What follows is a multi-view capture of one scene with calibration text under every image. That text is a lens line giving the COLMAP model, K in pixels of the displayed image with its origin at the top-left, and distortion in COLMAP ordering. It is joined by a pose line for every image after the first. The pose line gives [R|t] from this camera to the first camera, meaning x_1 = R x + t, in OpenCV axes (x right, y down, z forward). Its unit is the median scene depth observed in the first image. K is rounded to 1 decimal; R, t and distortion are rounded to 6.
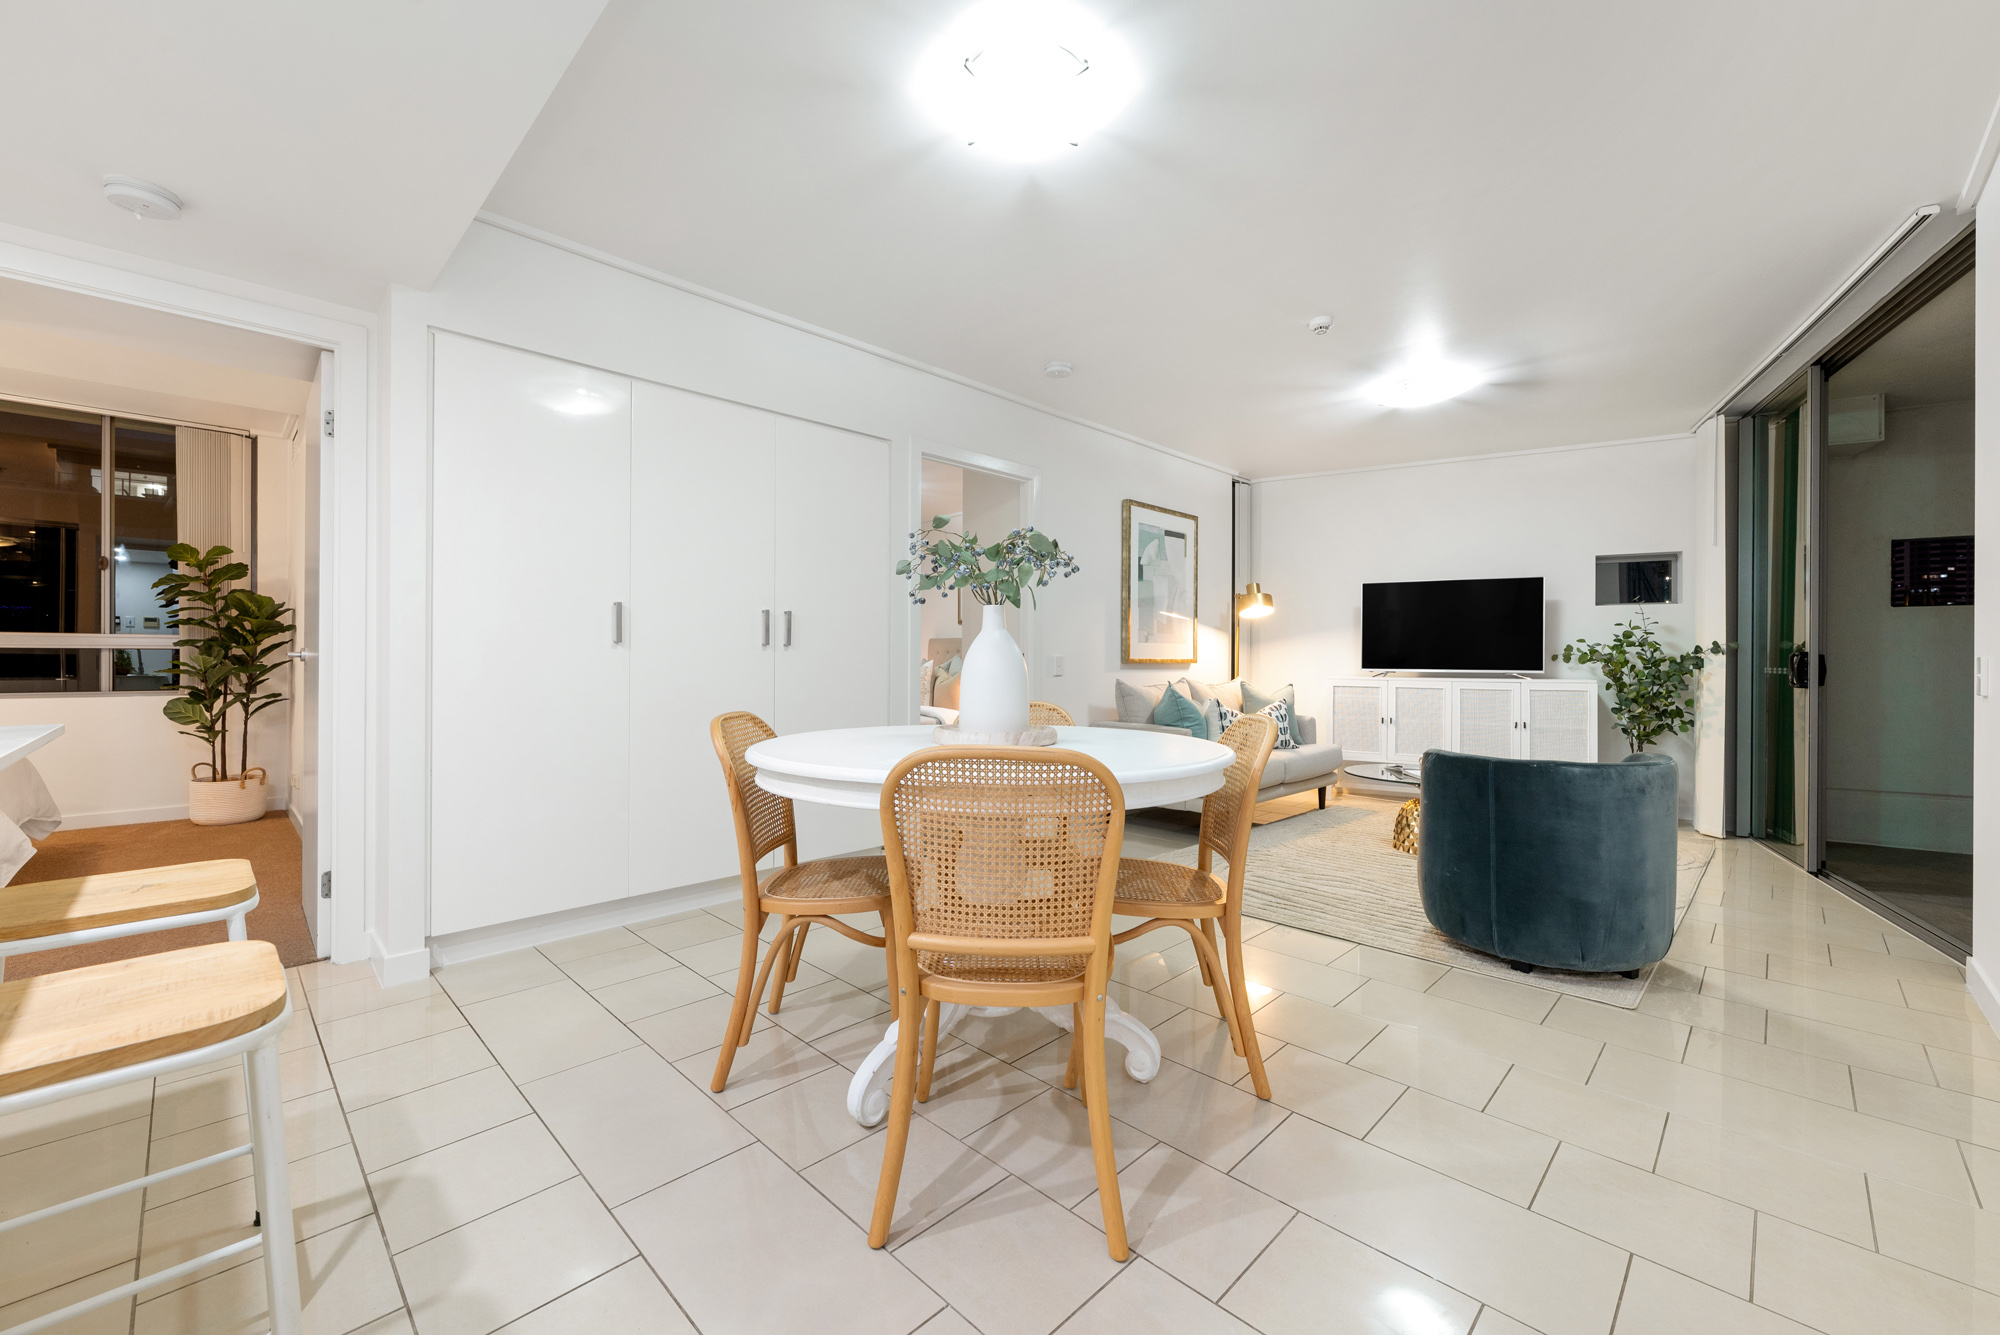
lens RADIAL K [[808.3, 0, 995.0], [0, 808.3, 658.2], [0, 0, 1]] dist [-0.011642, 0.000724]
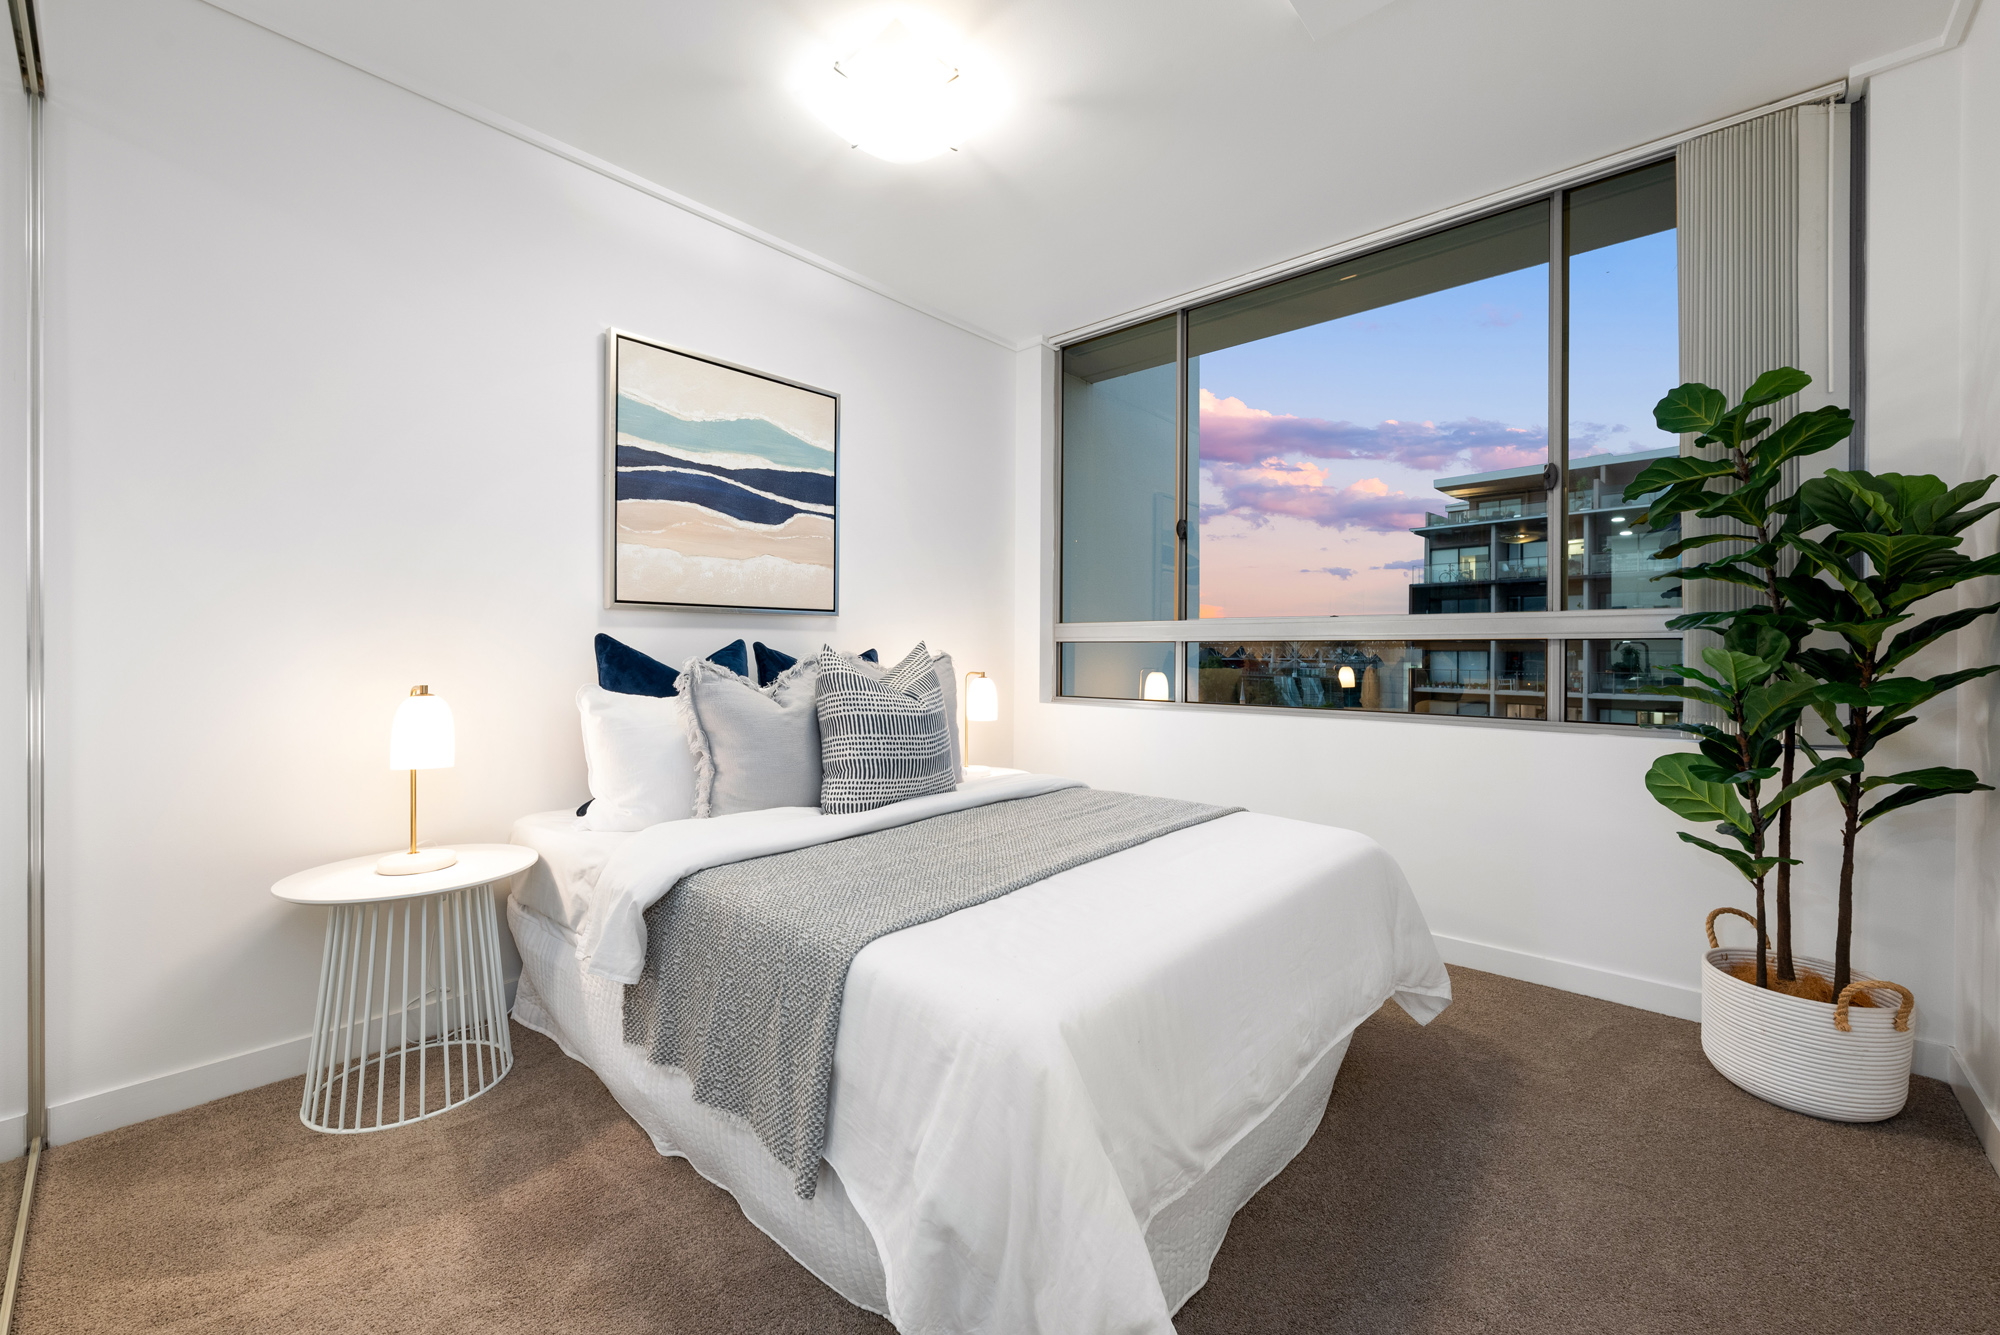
lens RADIAL K [[808.3, 0, 1010.3], [0, 808.3, 655.9], [0, 0, 1]] dist [-0.011642, 0.000724]
pose [[0.041142, 0.007767, -0.999123, -0.602568], [0.007032, 0.999943, 0.008063, -0.007271], [0.999129, -0.007358, 0.041085, 0.619030]]
